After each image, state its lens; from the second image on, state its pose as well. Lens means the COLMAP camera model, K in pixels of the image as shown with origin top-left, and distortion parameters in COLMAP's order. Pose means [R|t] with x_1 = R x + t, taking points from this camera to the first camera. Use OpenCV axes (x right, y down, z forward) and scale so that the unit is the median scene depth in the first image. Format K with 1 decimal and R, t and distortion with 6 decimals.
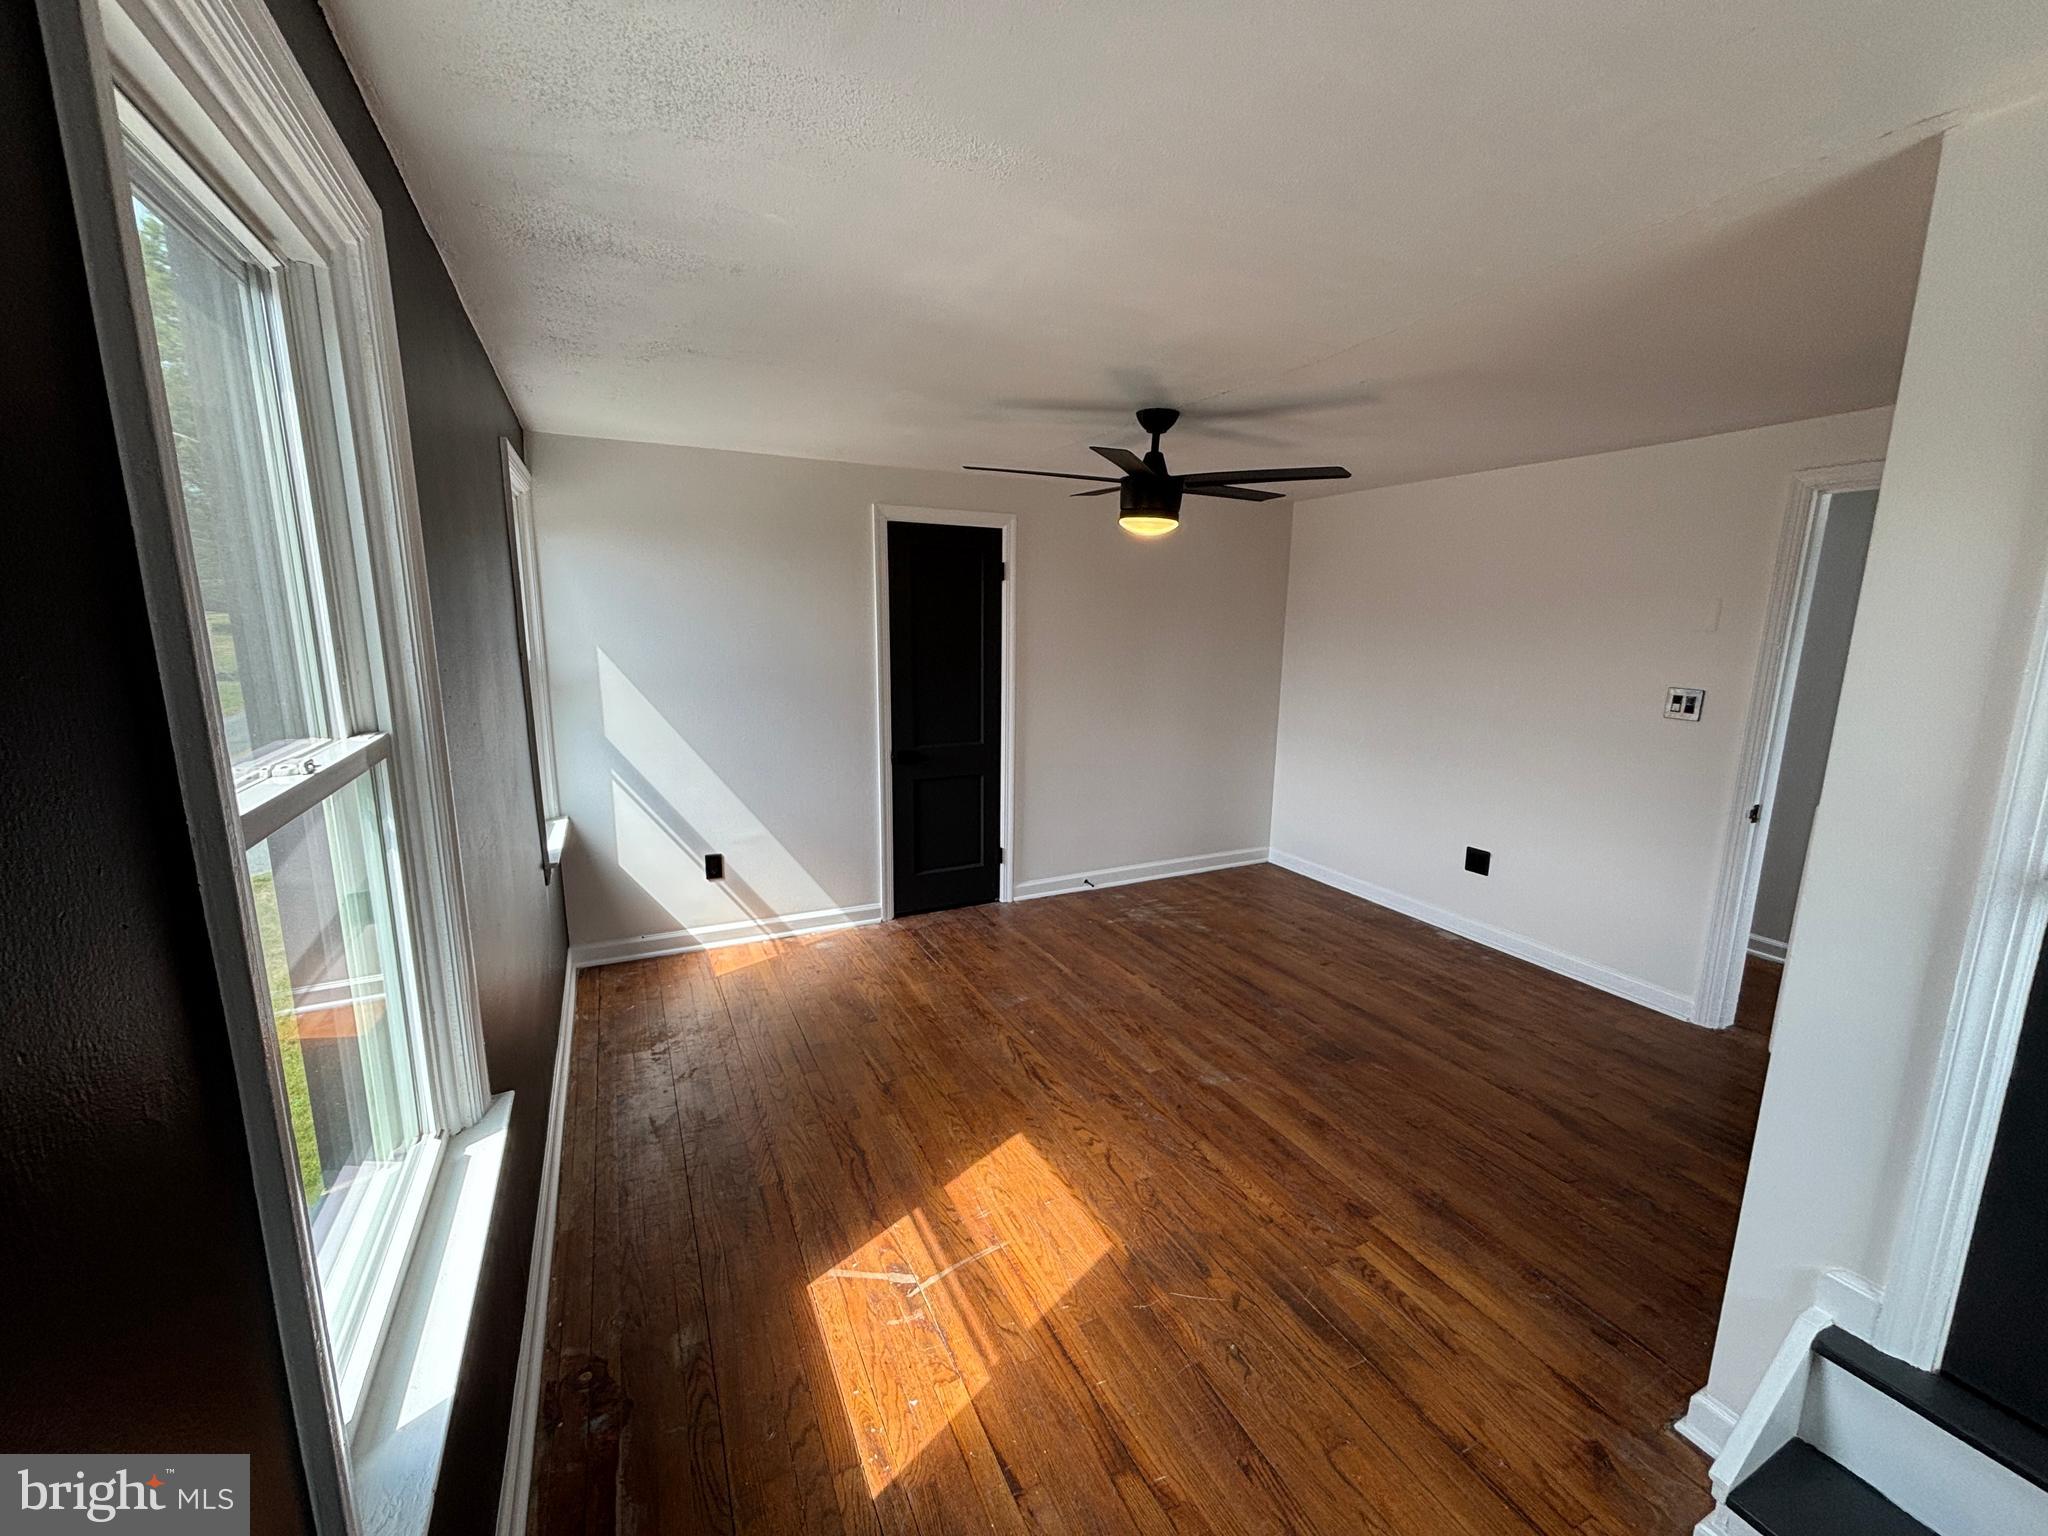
lens RADIAL K [[826.8, 0, 1018.1], [0, 826.8, 762.8], [0, 0, 1]] dist [0.013544, -0.000869]
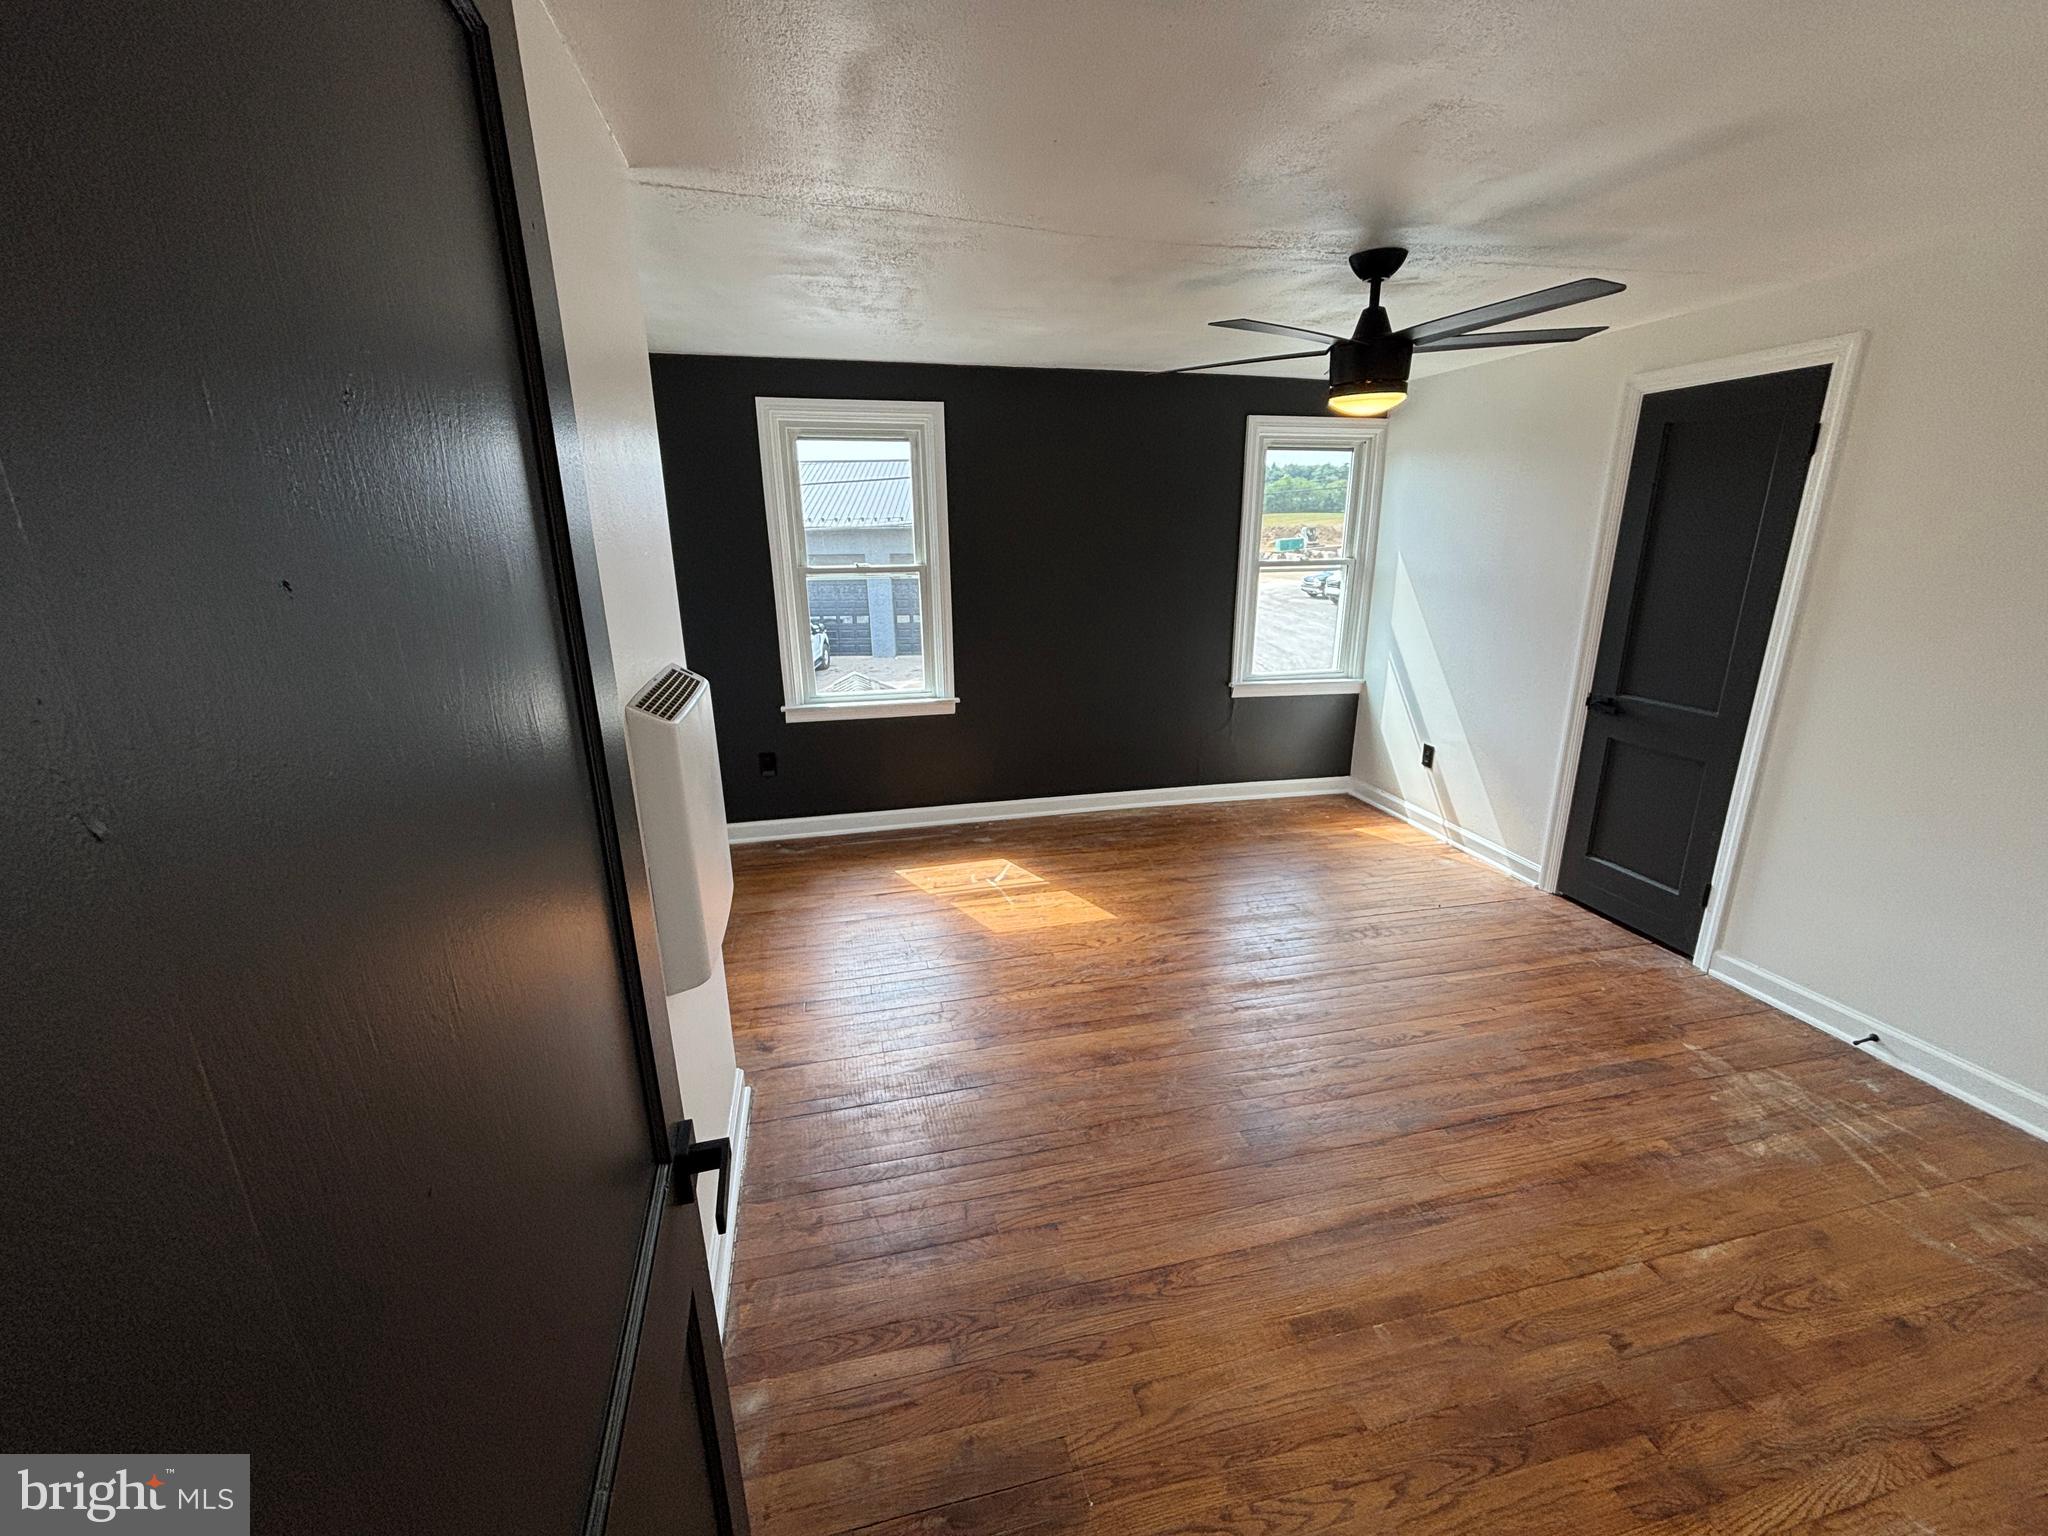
lens RADIAL K [[826.8, 0, 1018.1], [0, 826.8, 762.8], [0, 0, 1]] dist [0.013544, -0.000869]
pose [[-0.218238, 0.260562, -0.940468, 0.799154], [-0.164541, 0.940076, 0.298636, -0.107987], [0.961924, 0.219920, -0.162287, 0.649088]]
